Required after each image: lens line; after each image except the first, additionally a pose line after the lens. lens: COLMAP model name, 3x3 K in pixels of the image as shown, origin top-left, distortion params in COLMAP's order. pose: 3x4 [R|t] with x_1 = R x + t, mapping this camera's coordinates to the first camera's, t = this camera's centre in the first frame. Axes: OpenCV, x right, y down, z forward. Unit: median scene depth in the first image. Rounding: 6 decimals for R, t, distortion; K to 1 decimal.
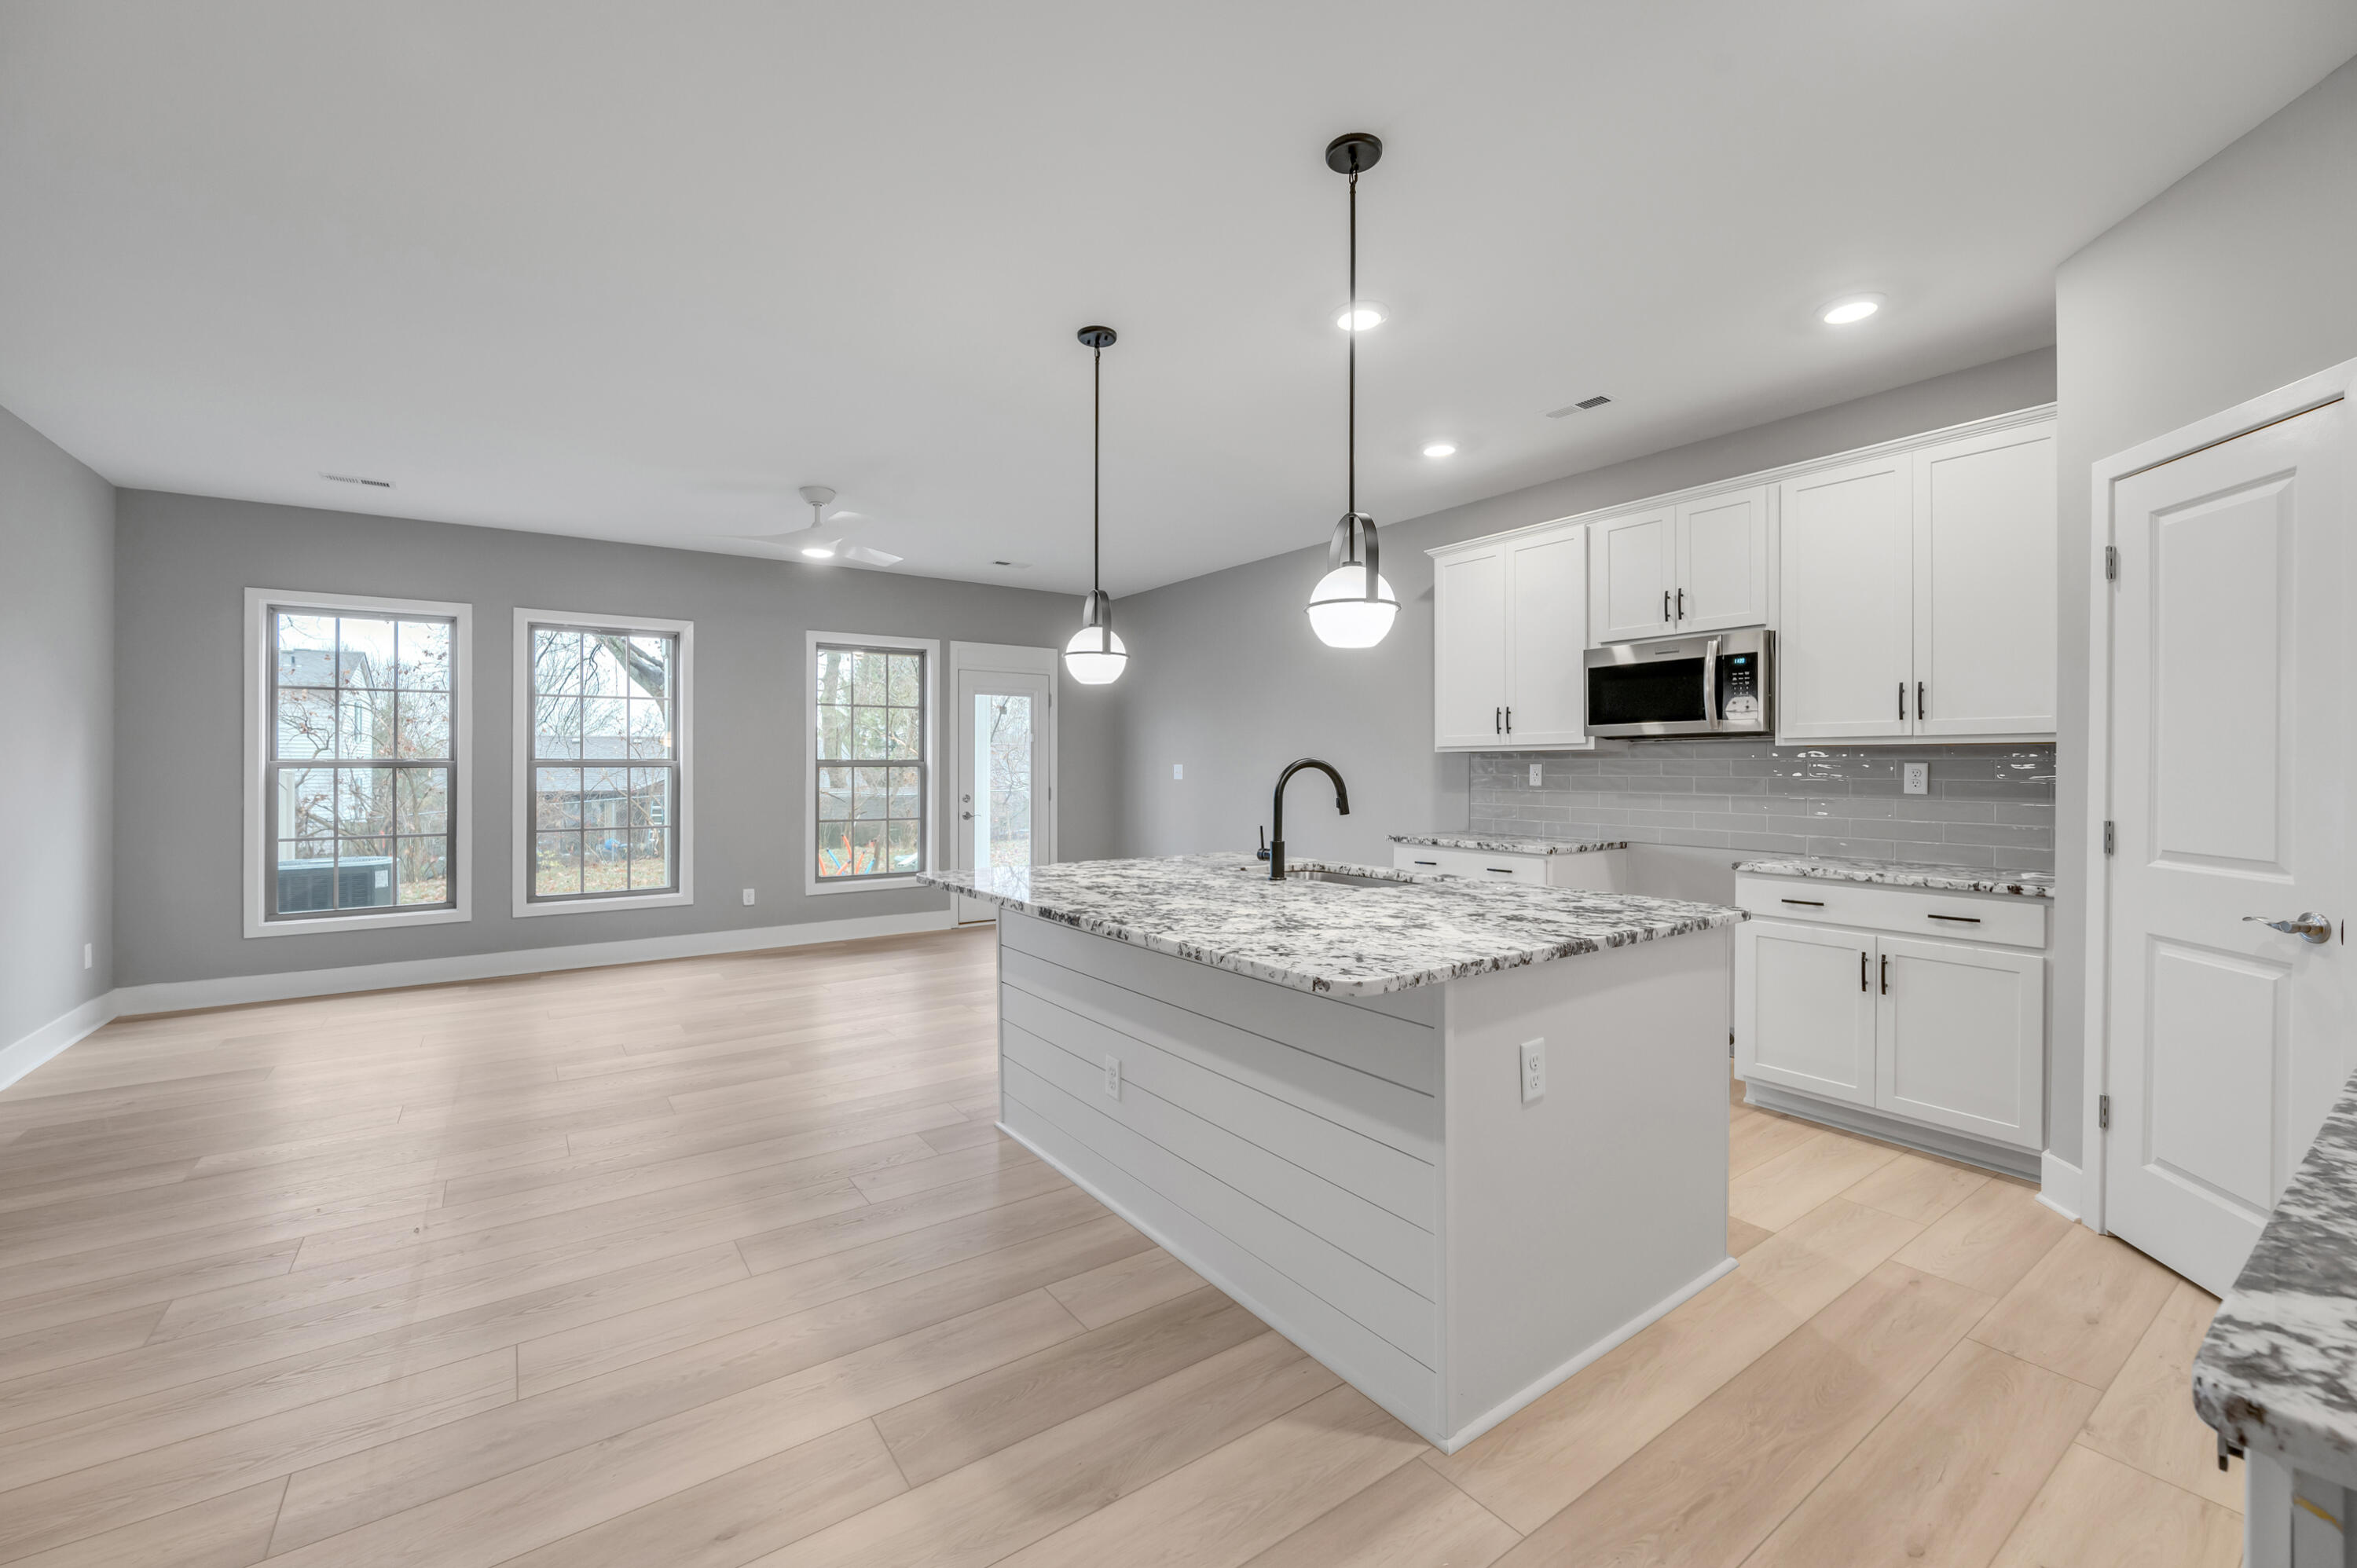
lens RADIAL K [[950.2, 0, 1173.7], [0, 950.2, 767.8], [0, 0, 1]] dist [-0.002672, -0.000358]
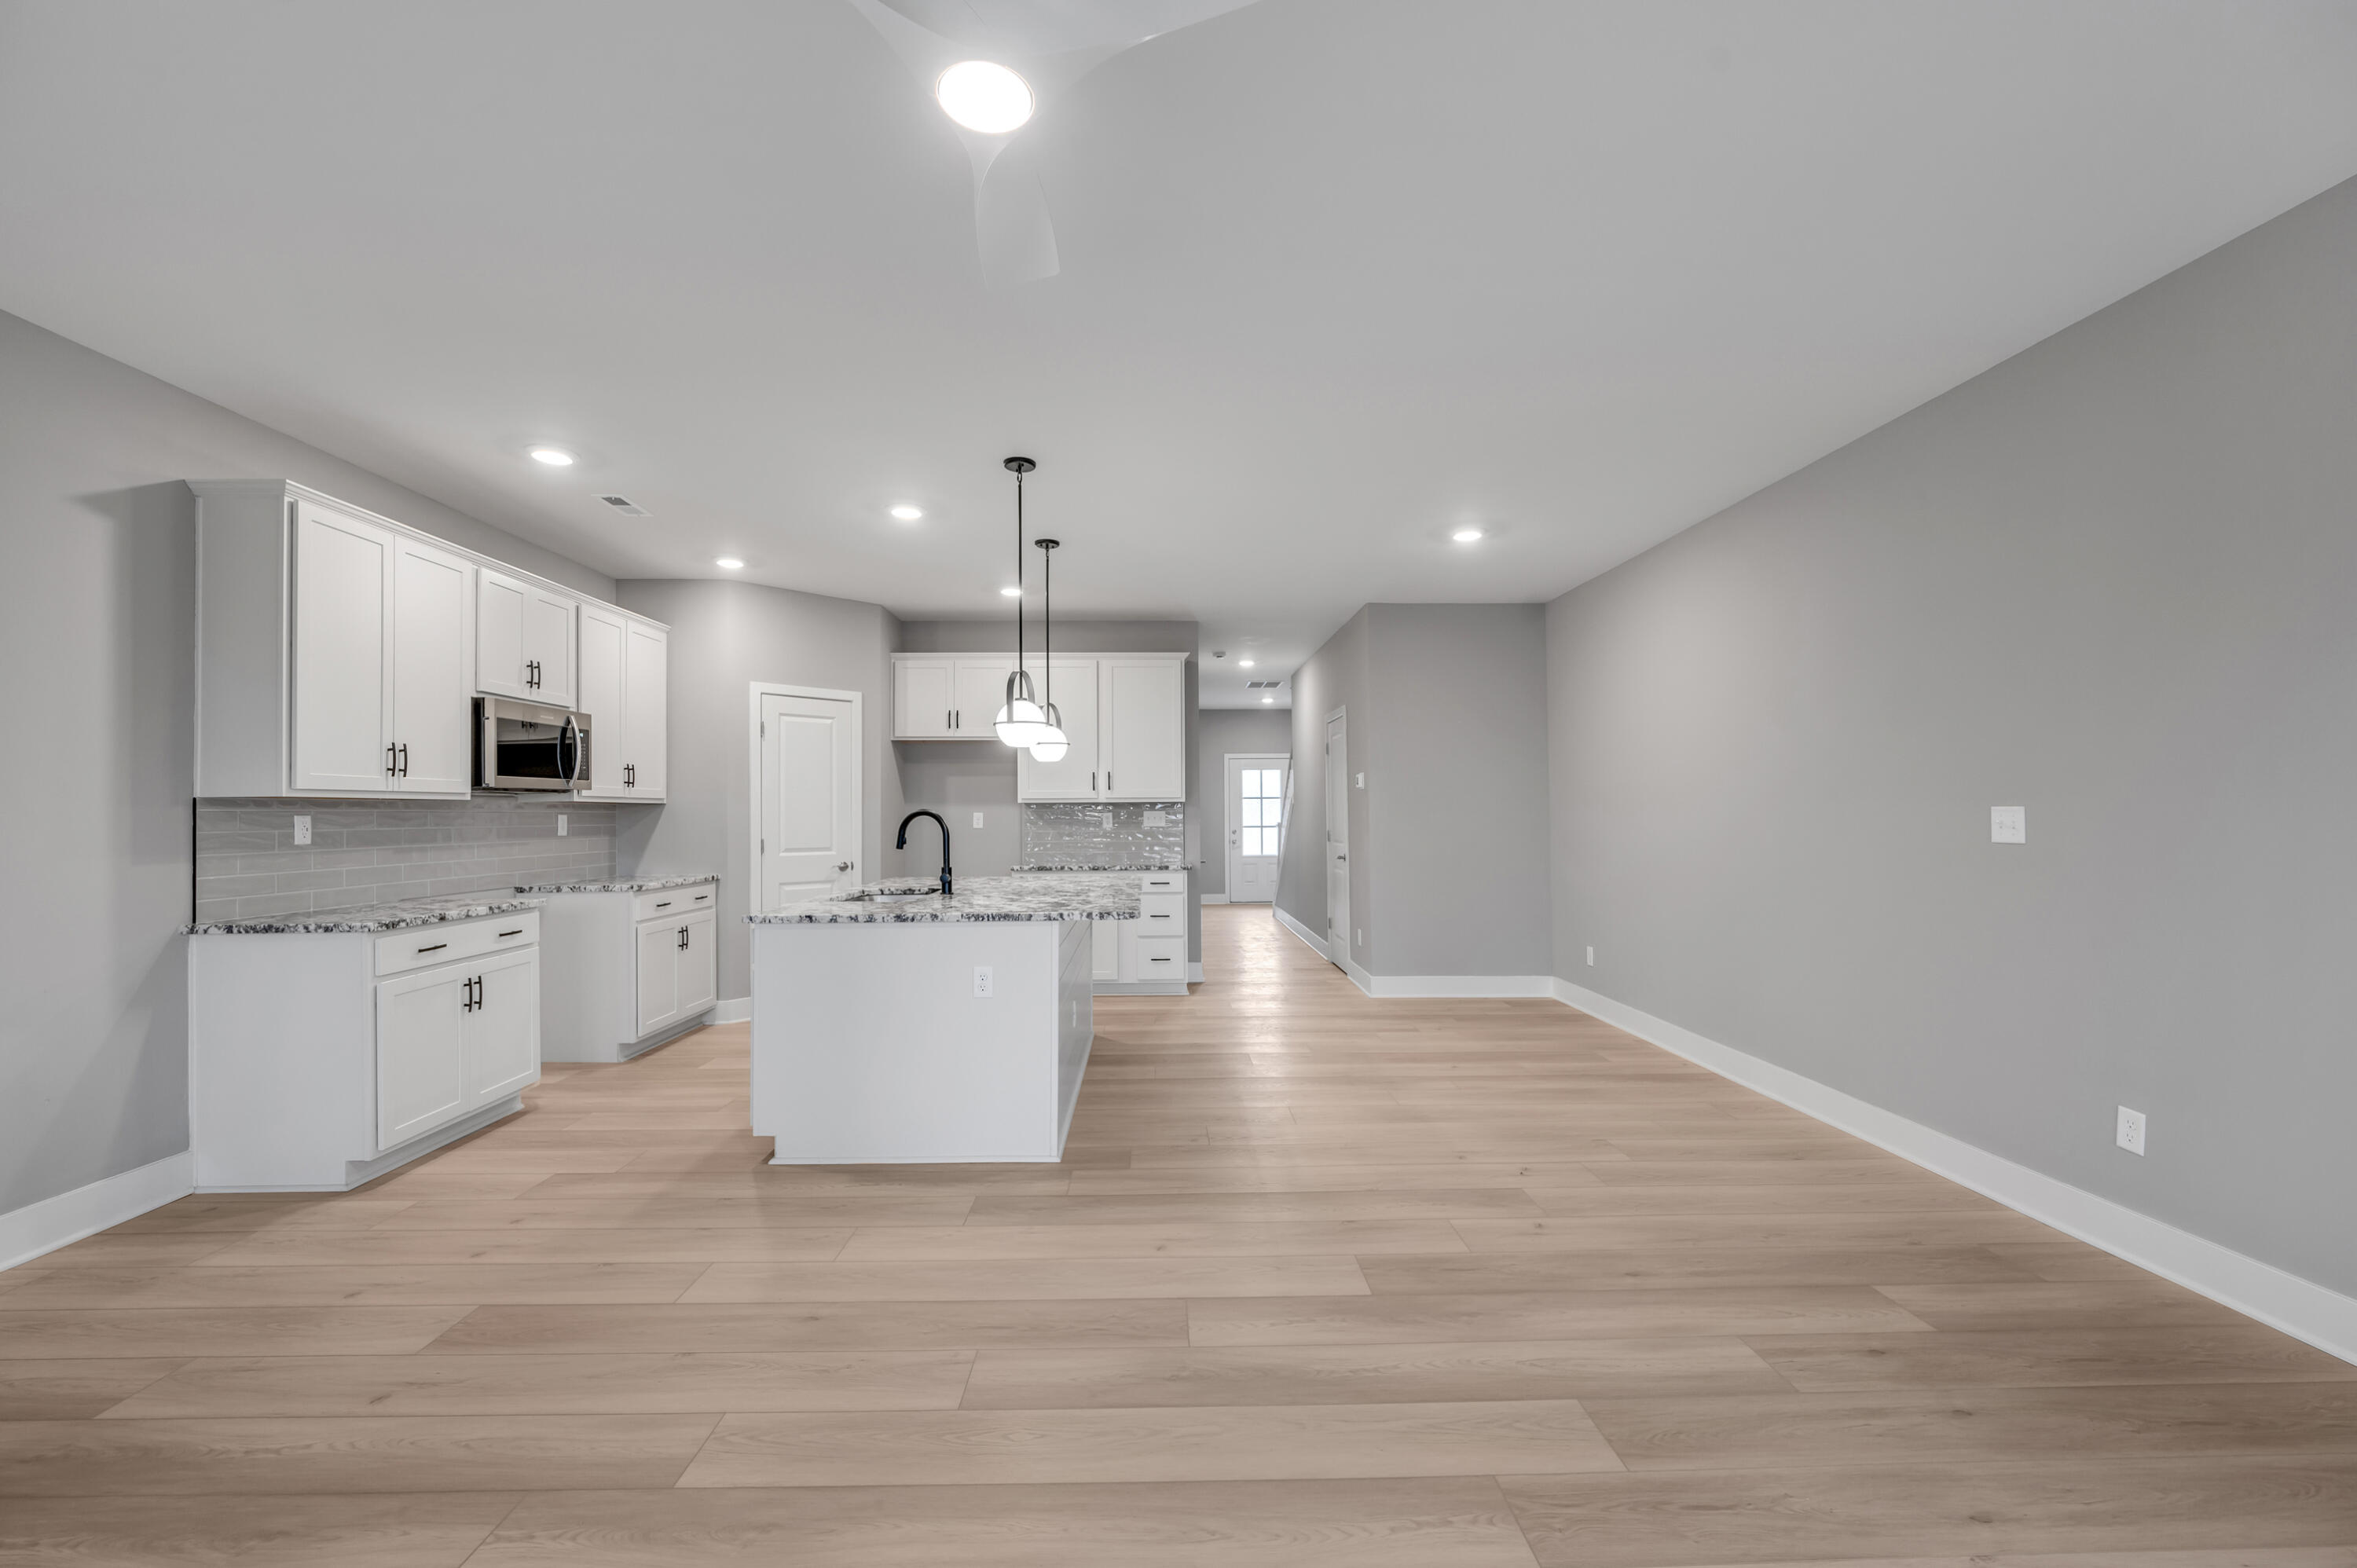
lens RADIAL K [[950.6, 0, 1170.0], [0, 950.6, 803.3], [0, 0, 1]] dist [-0.002437, -0.000119]
pose [[-0.828359, 0.010586, 0.560098, -0.832435], [0.006667, 0.999937, -0.009040, -0.002857], [-0.560158, -0.003754, -0.828377, 1.714712]]
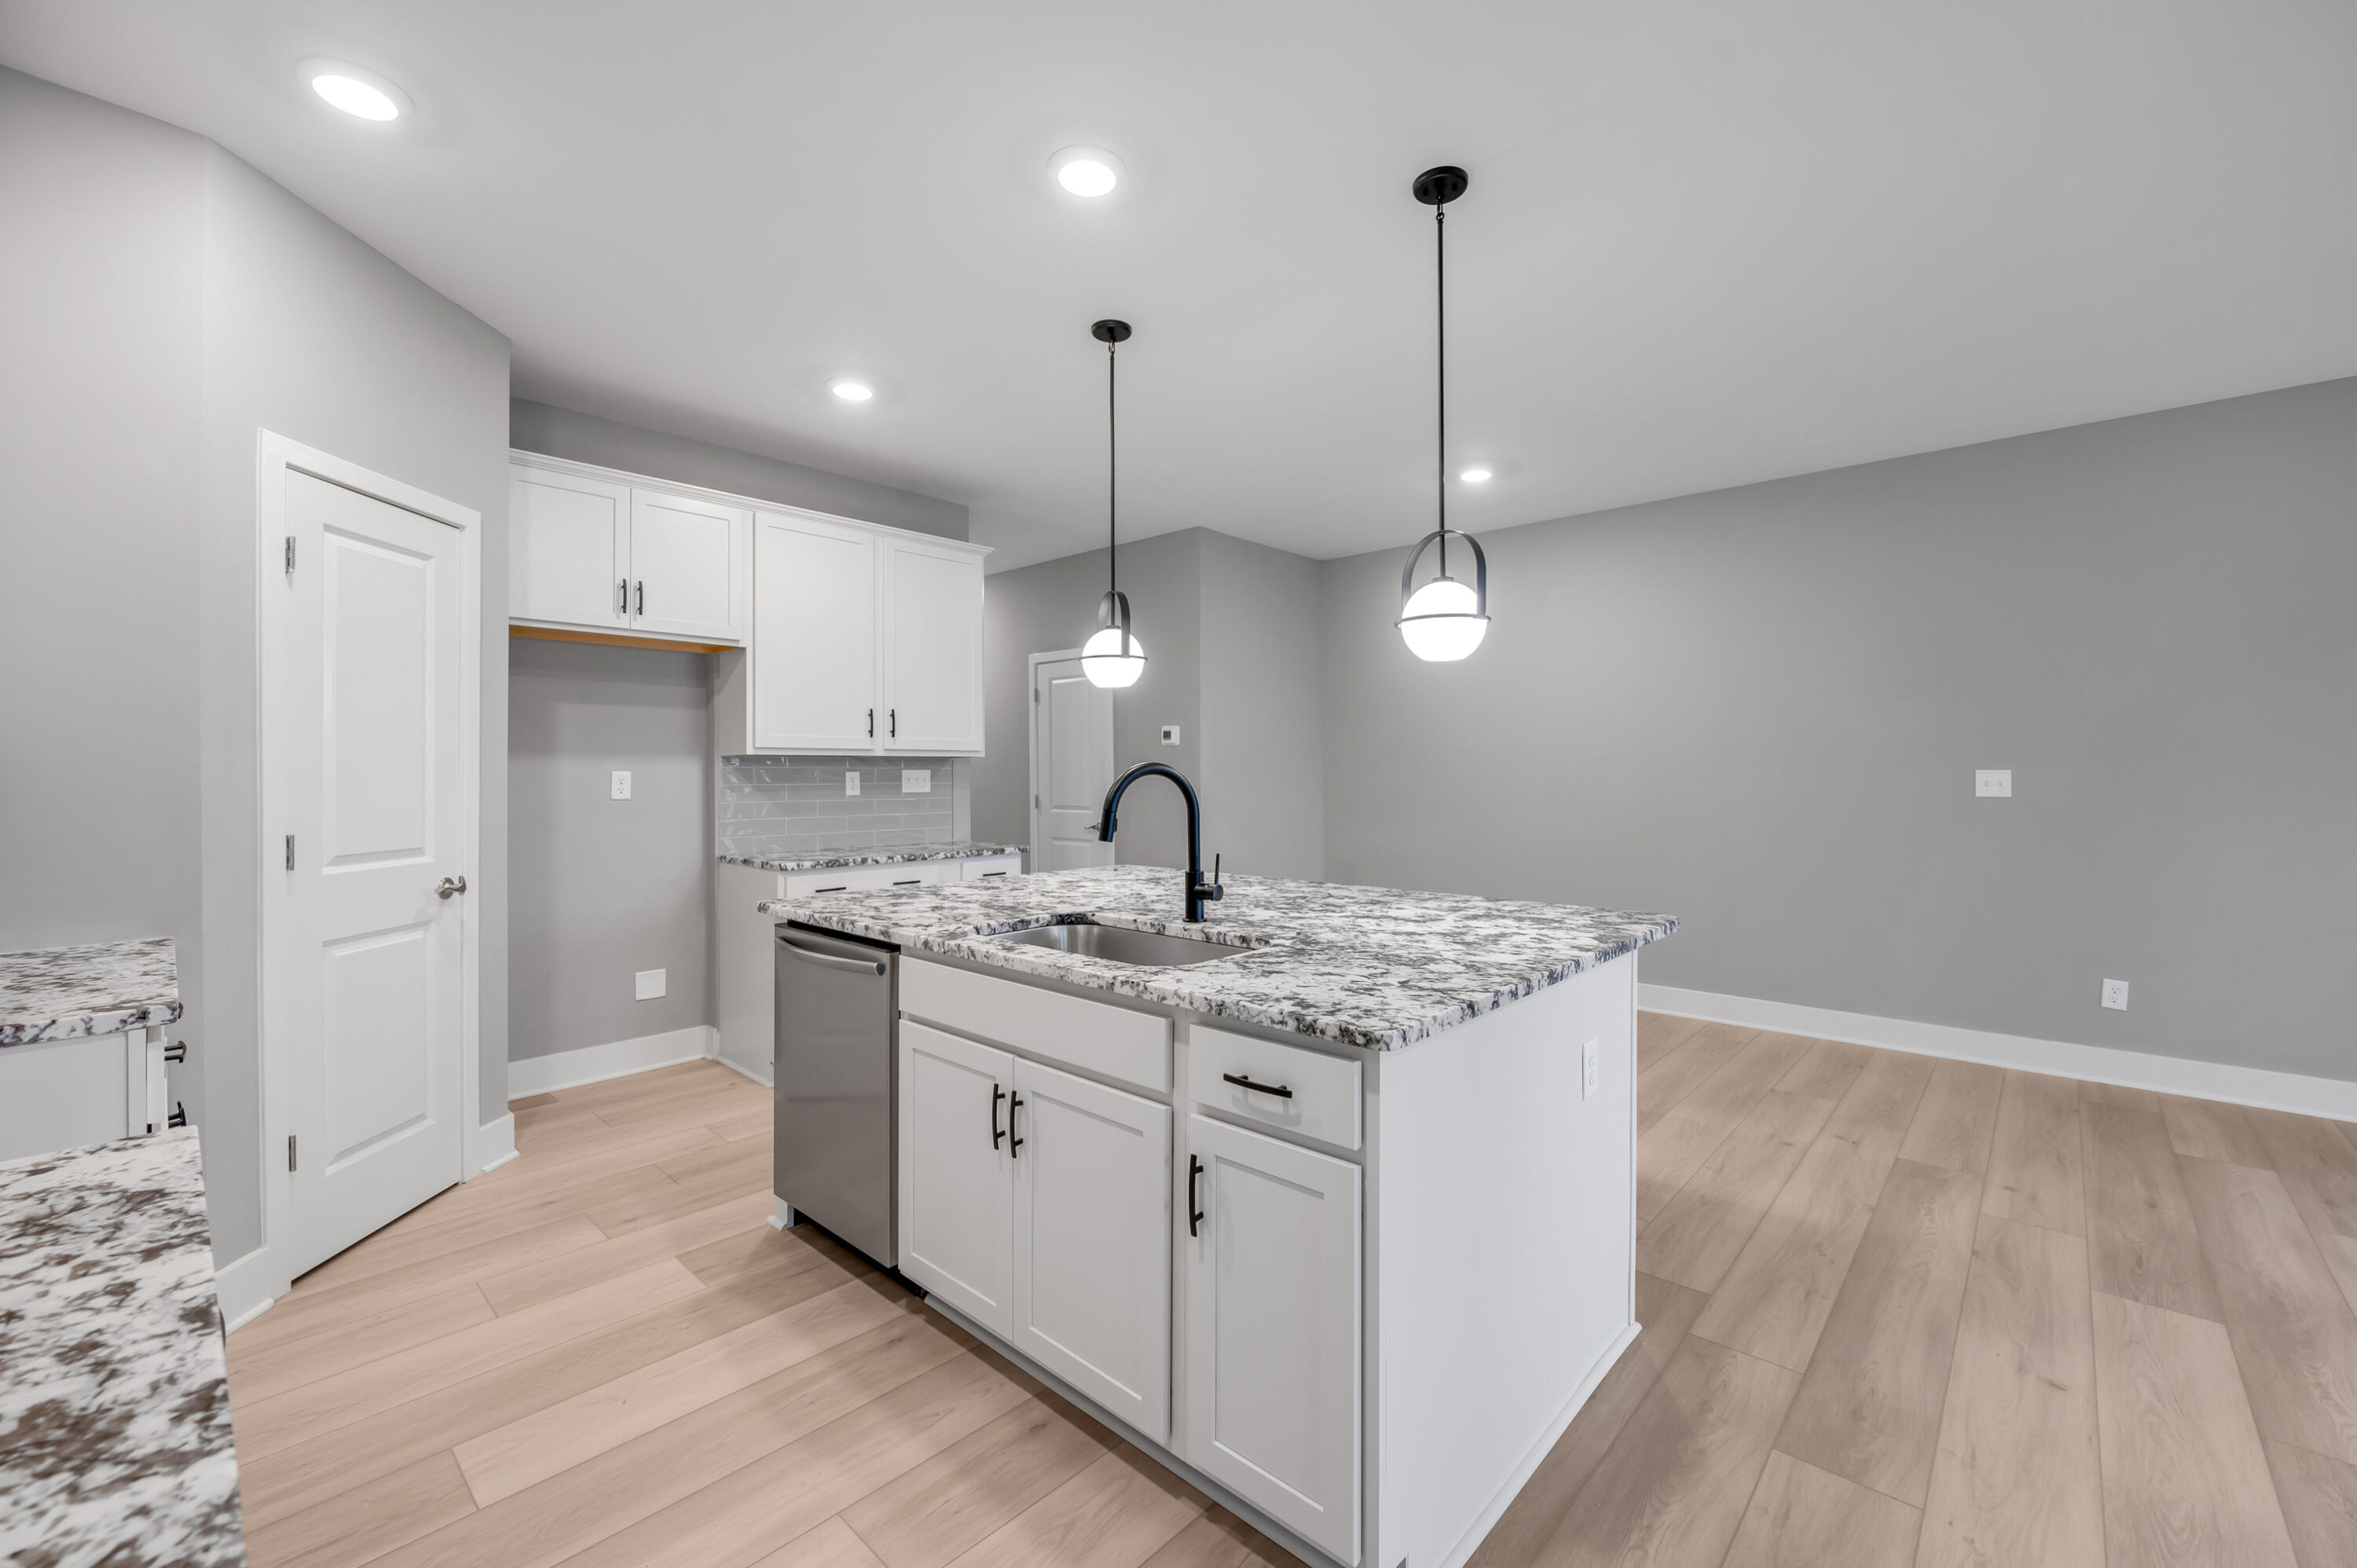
lens RADIAL K [[959.8, 0, 1187.3], [0, 959.8, 761.2], [0, 0, 1]] dist [-0.000375, 0.000065]
pose [[-0.977194, -0.000278, -0.212346, 0.241041], [0.001650, 0.999959, -0.008903, -0.004064], [0.212340, -0.009050, -0.977154, 1.511788]]
